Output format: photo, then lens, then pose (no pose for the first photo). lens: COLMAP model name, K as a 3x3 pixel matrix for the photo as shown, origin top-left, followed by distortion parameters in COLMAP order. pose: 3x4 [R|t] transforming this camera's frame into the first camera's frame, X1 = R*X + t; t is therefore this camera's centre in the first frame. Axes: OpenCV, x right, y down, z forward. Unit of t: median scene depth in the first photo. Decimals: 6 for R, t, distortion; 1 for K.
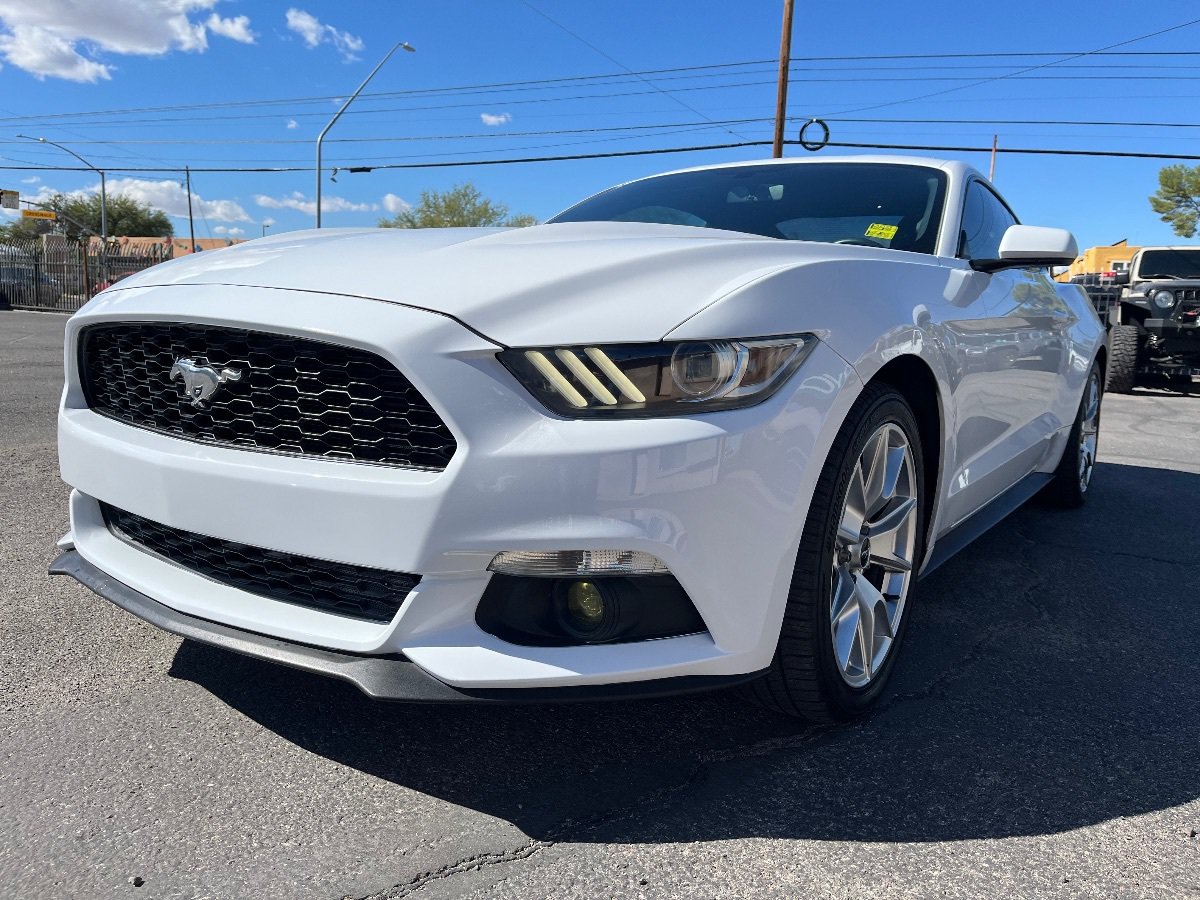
lens RADIAL K [[908.3, 0, 614.2], [0, 908.3, 455.3], [0, 0, 1]] dist [0.064624, -0.098466]
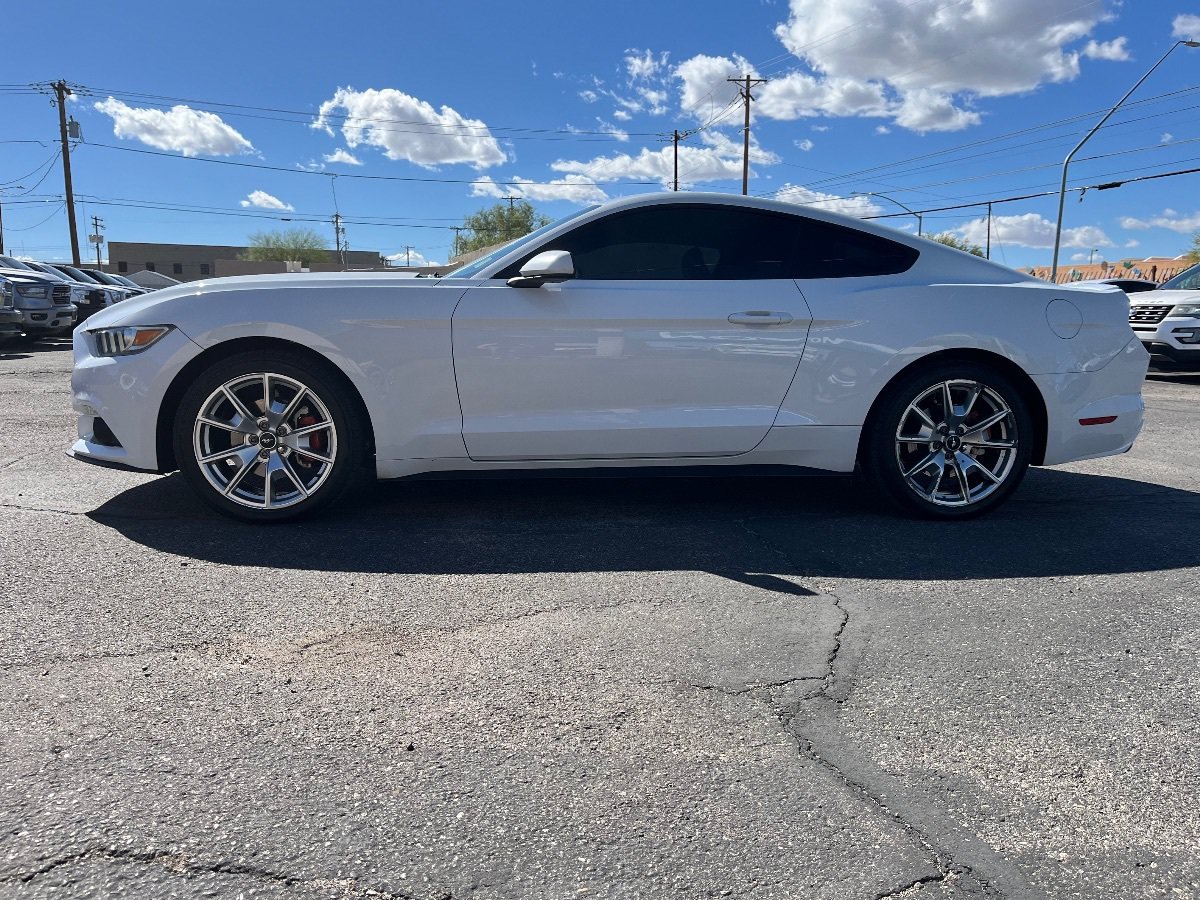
lens RADIAL K [[908.3, 0, 603.4], [0, 908.3, 448.8], [0, 0, 1]] dist [0.064624, -0.098466]
pose [[0.641564, 0.082471, -0.762623, 0.151502], [-0.111643, 0.993656, 0.013534, 0.001358], [0.758902, 0.076459, 0.646701, 0.020752]]
